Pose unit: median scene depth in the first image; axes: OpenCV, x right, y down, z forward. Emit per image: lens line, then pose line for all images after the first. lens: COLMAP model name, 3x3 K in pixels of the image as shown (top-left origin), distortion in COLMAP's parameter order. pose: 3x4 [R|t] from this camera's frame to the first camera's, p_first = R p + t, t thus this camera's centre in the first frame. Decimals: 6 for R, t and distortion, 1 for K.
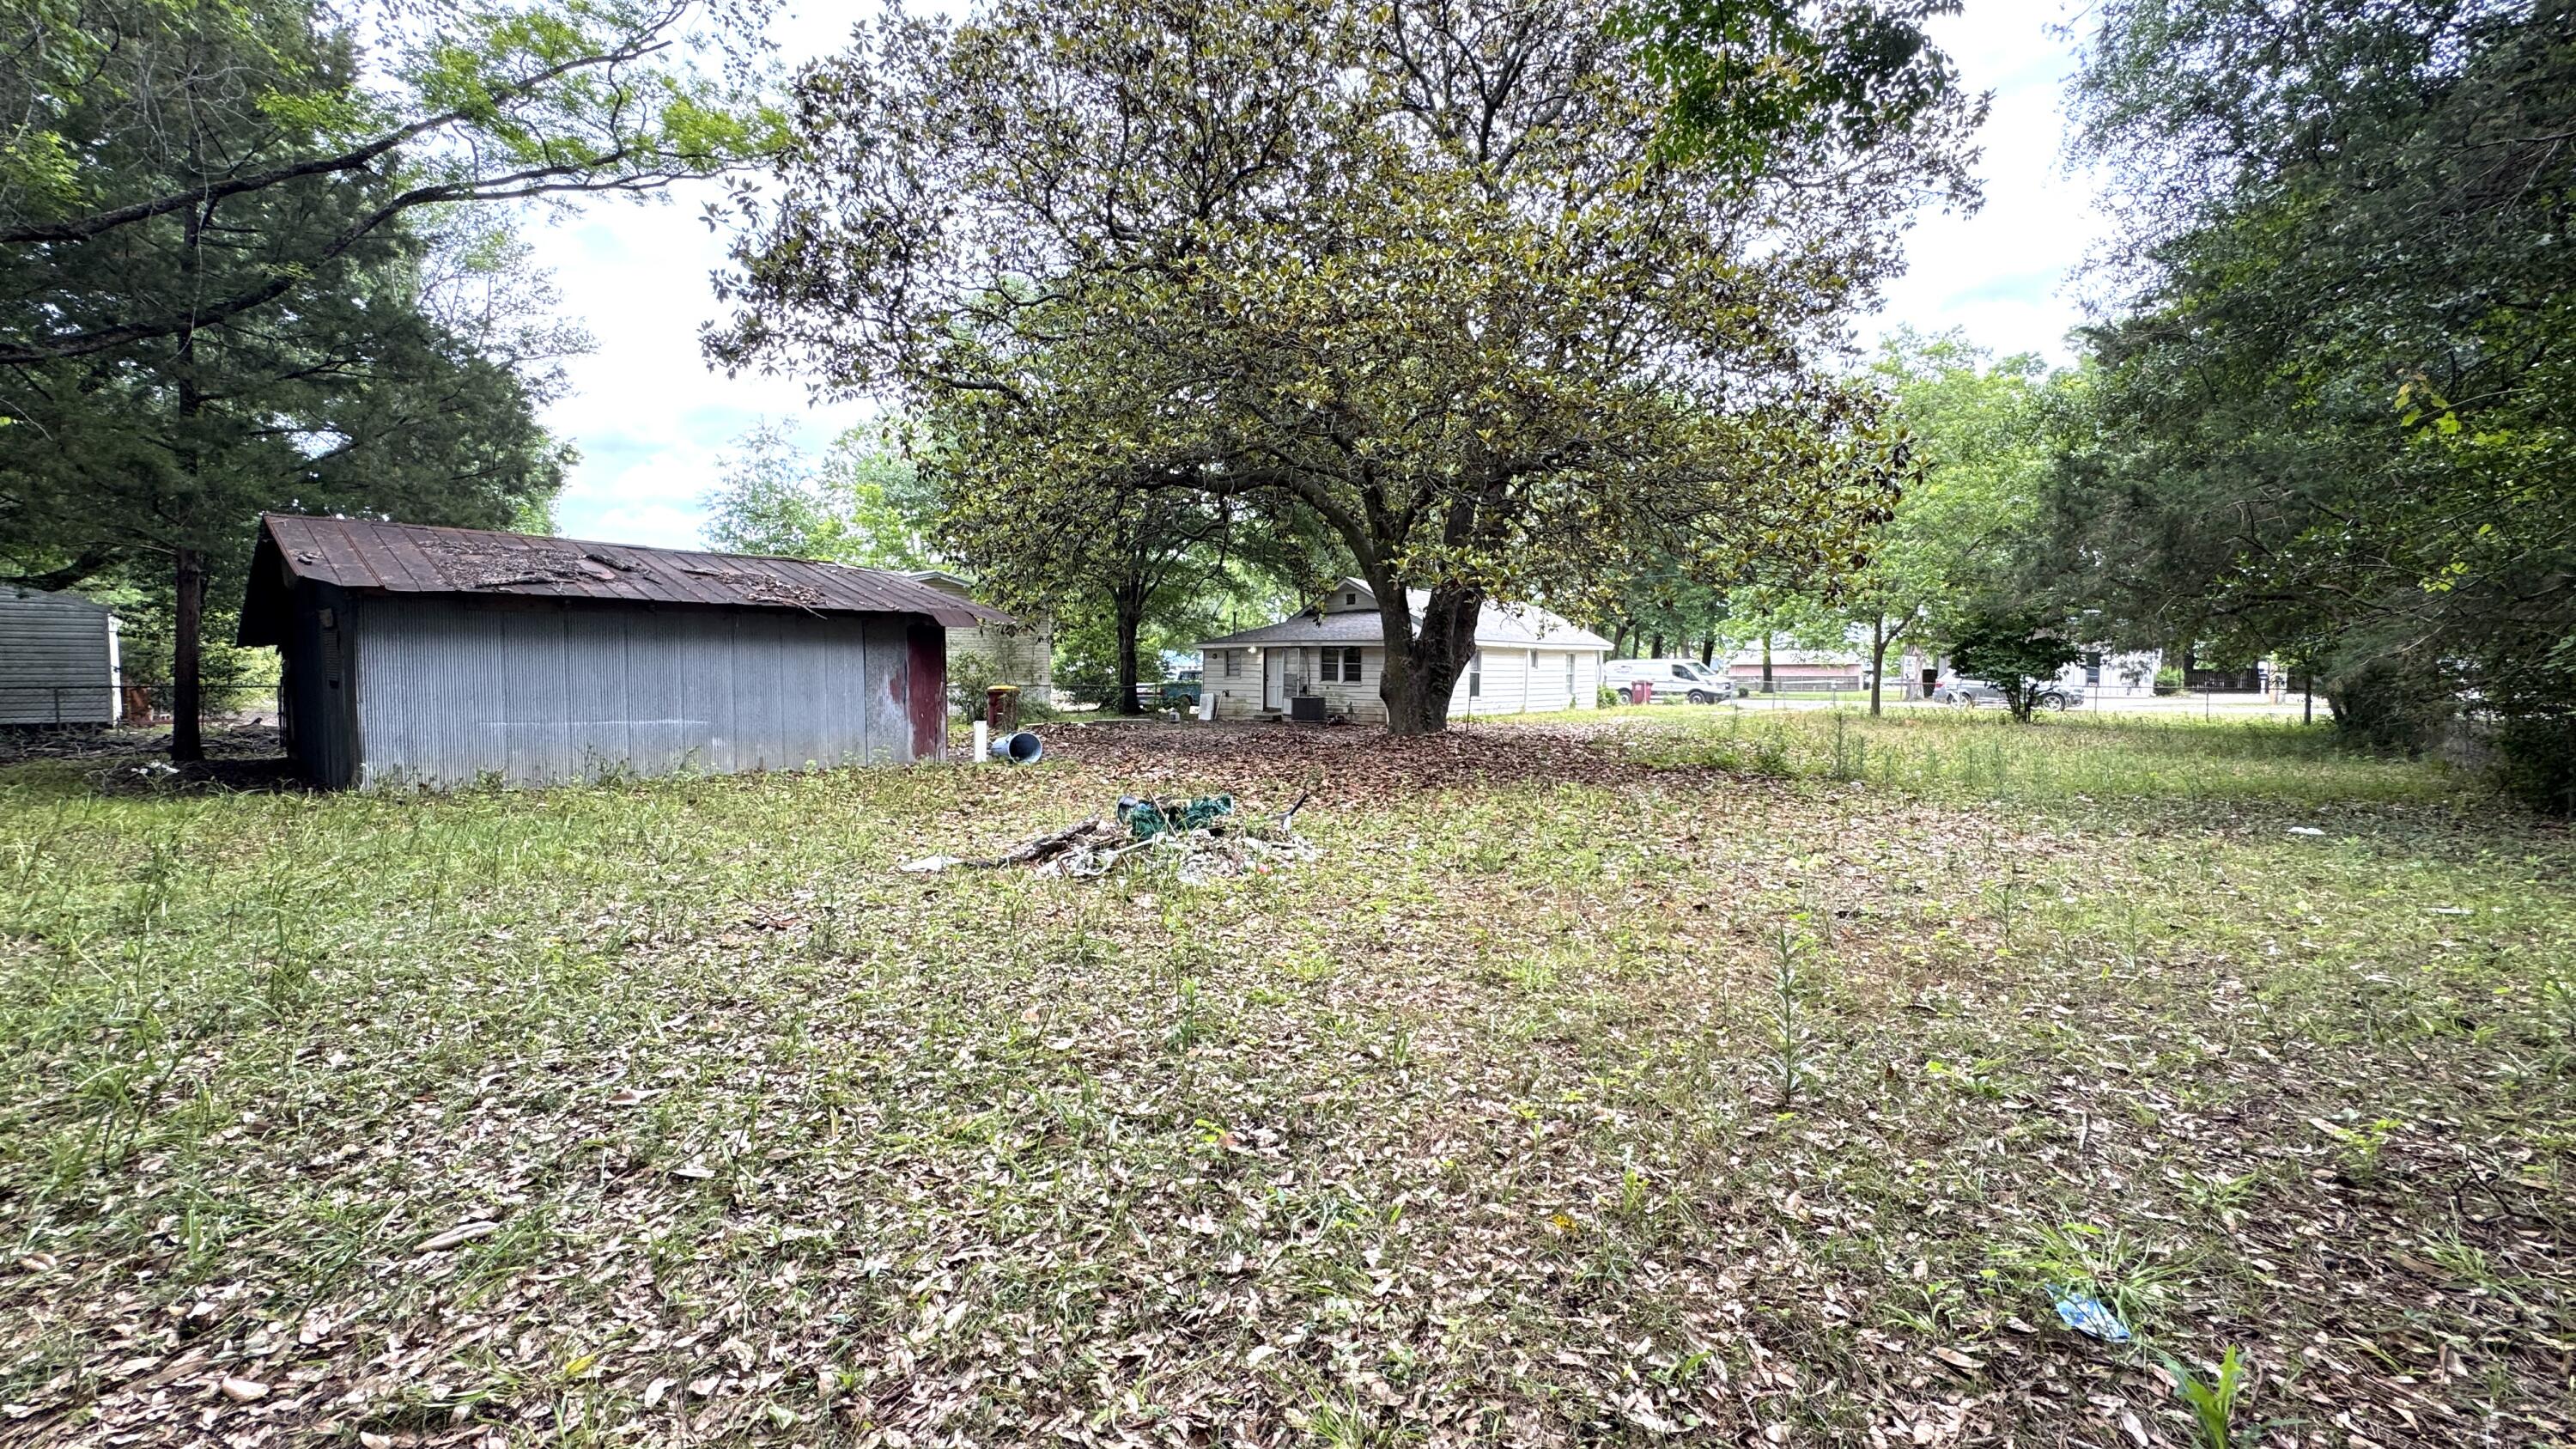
lens RADIAL K [[1033.8, 0, 1285.6], [0, 1033.8, 722.0], [0, 0, 1]] dist [0.000403, 0.000000]
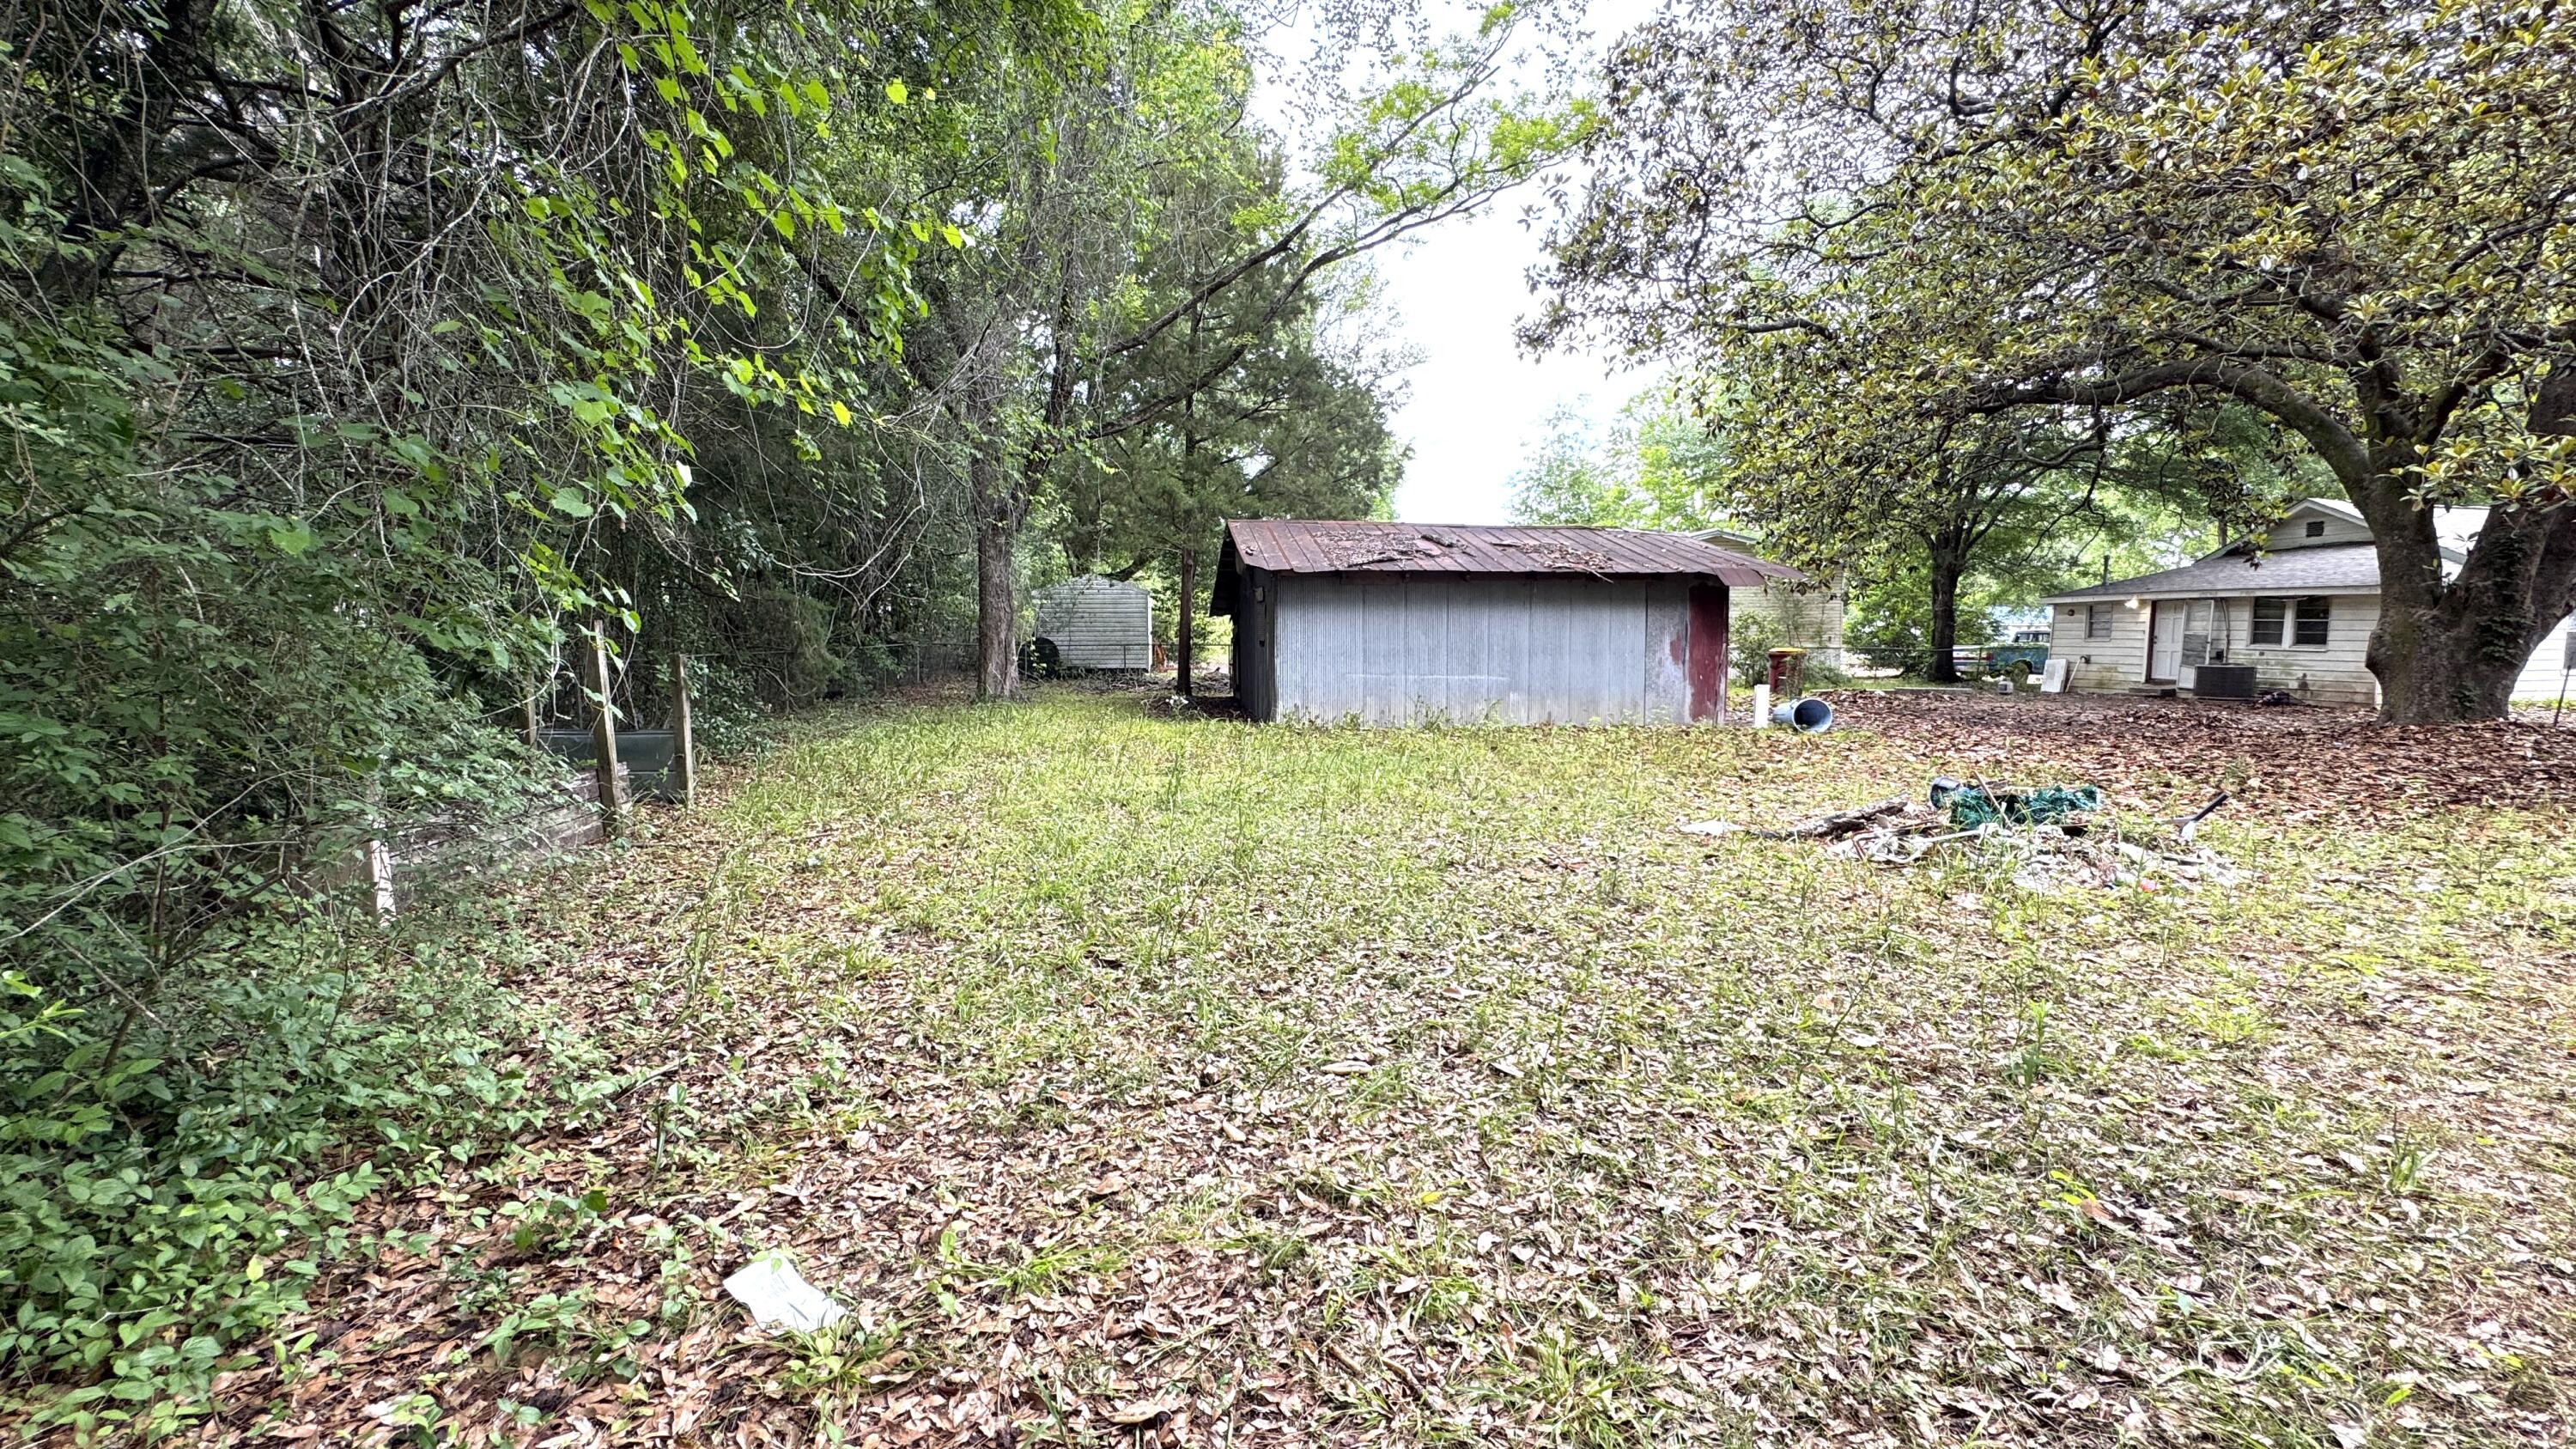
lens RADIAL K [[1033.8, 0, 1289.6], [0, 1033.8, 722.0], [0, 0, 1]] dist [0.000403, 0.000000]
pose [[0.758510, 0.053273, -0.649480, -0.006854], [-0.029172, 0.998430, 0.047825, 0.000507], [0.651008, -0.017329, 0.758873, -0.005534]]
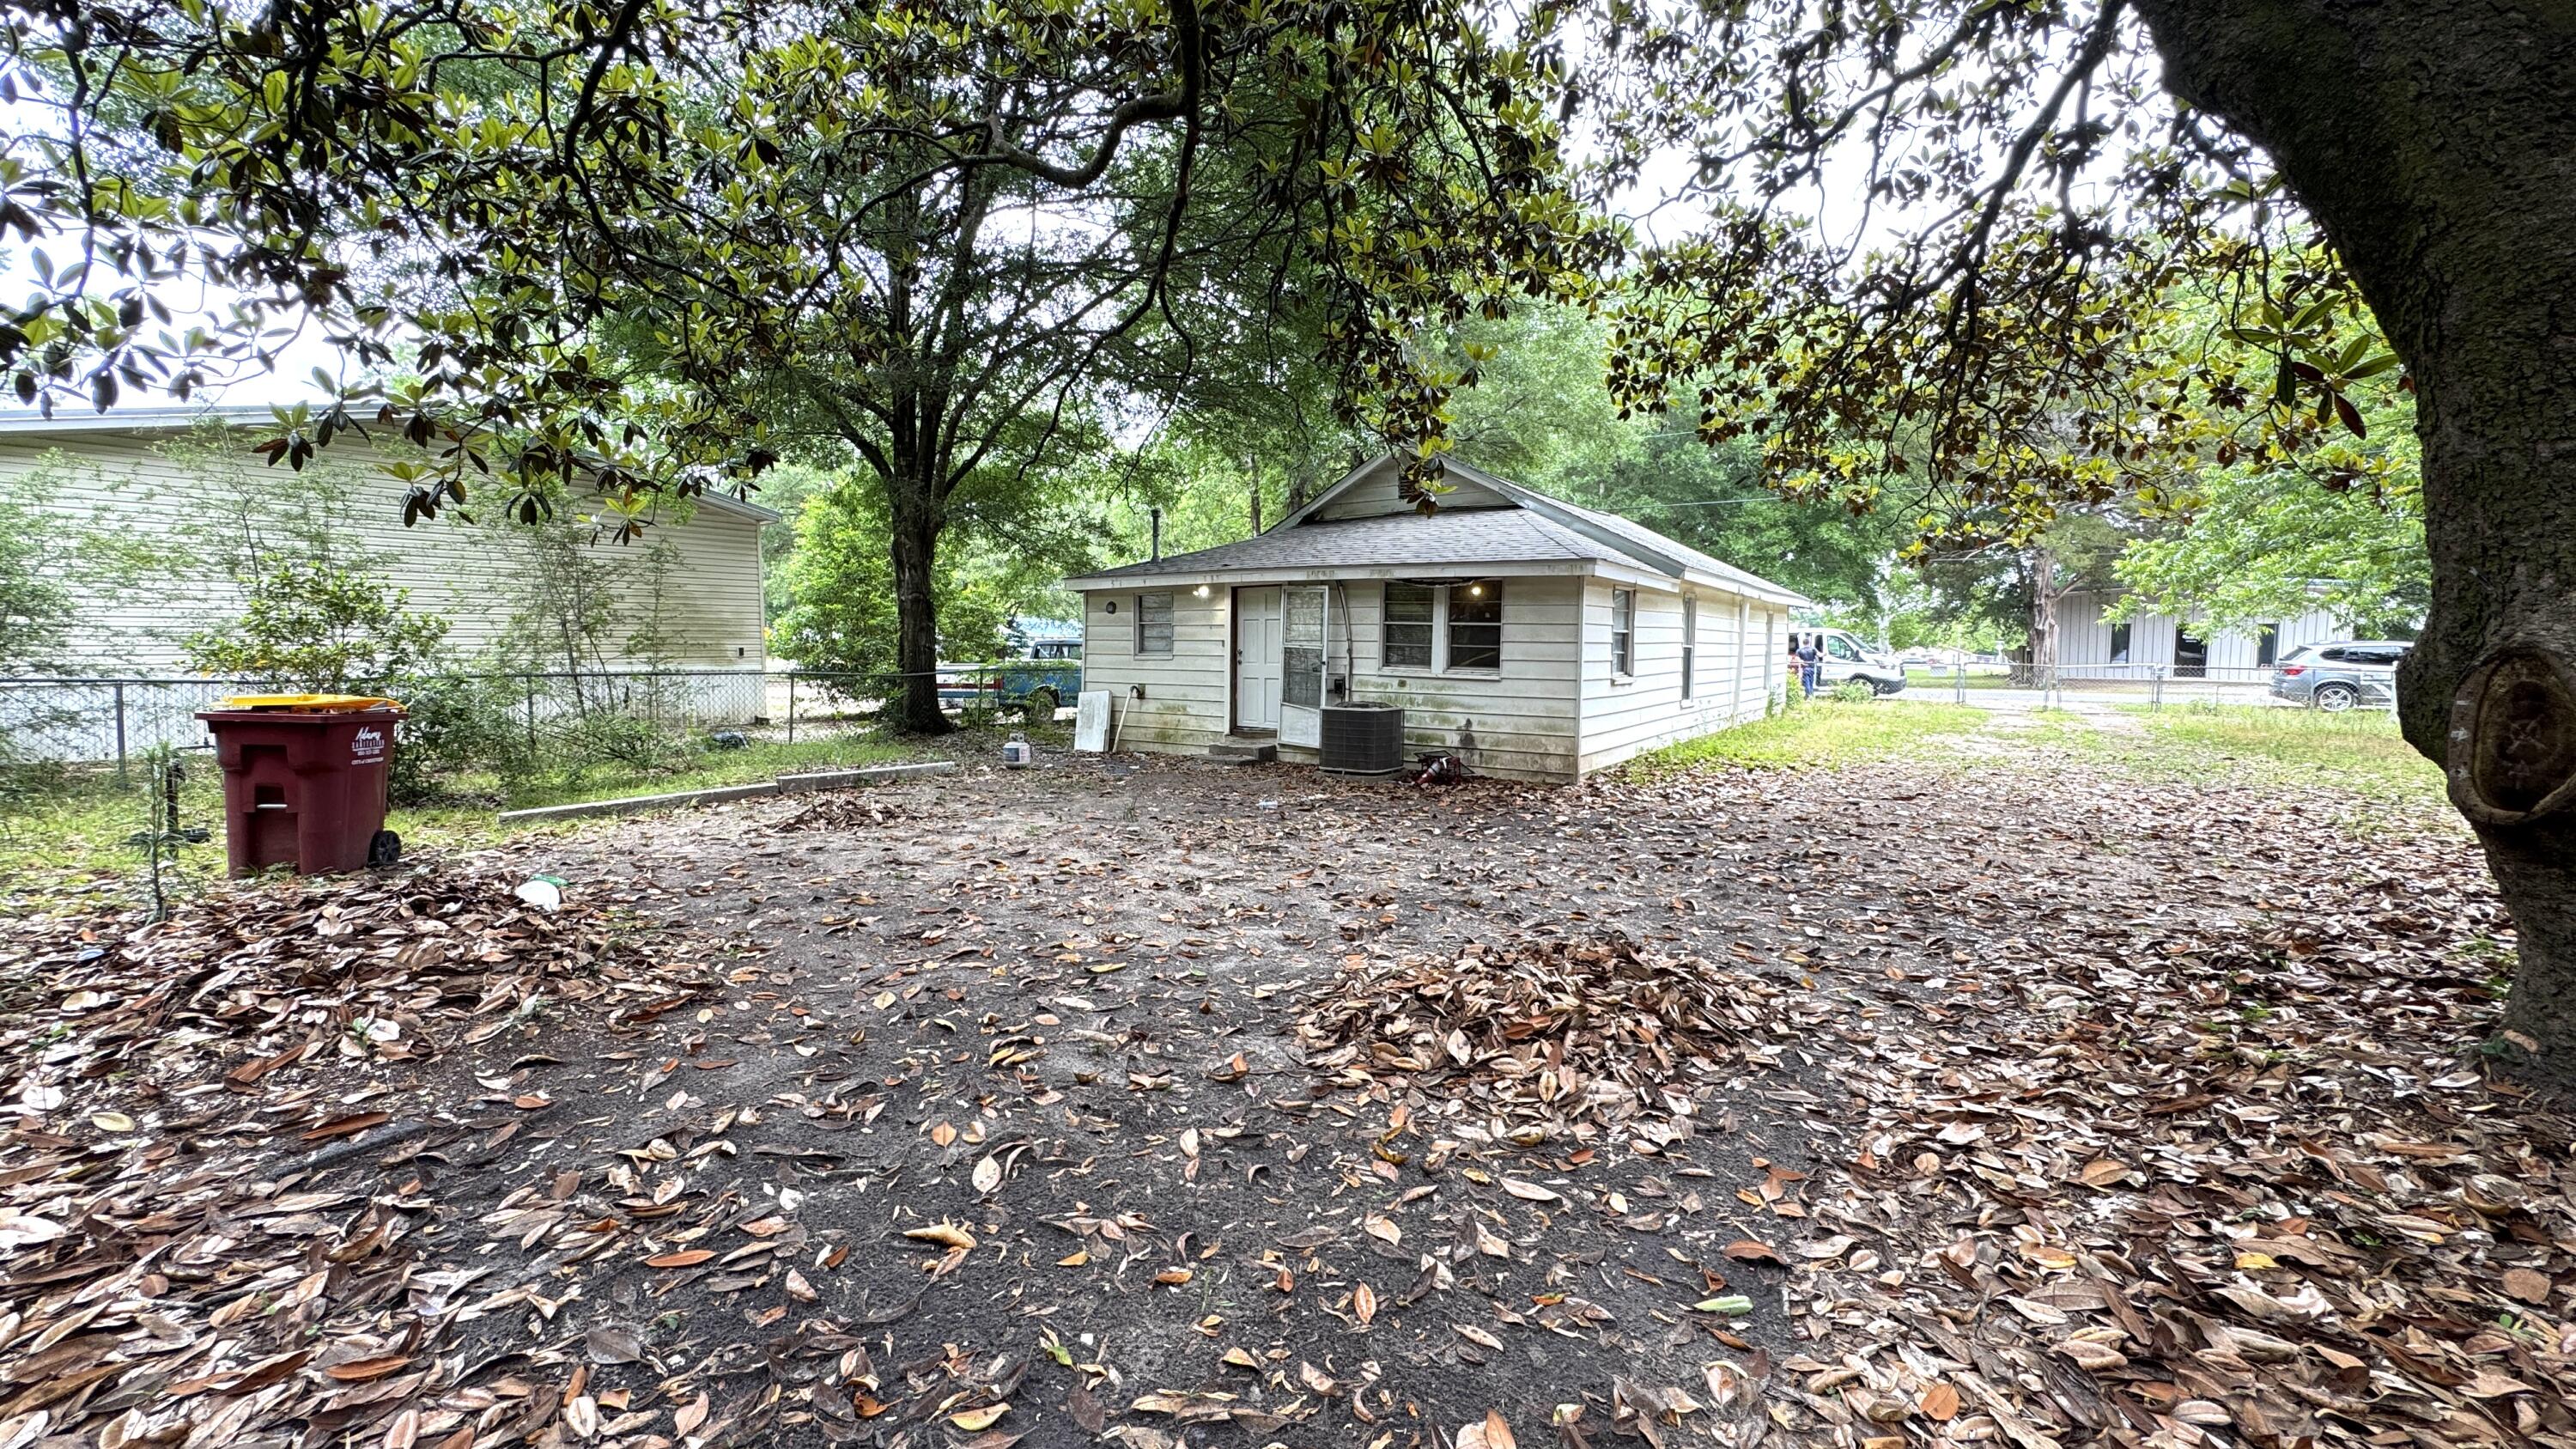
lens RADIAL K [[1033.8, 0, 1296.7], [0, 1033.8, 745.2], [0, 0, 1]] dist [0.000403, 0.000000]
pose [[0.991341, -0.008164, 0.131061, -0.106882], [0.002023, 0.998896, 0.046922, -0.056309], [-0.131299, -0.046251, 0.990263, 1.217171]]
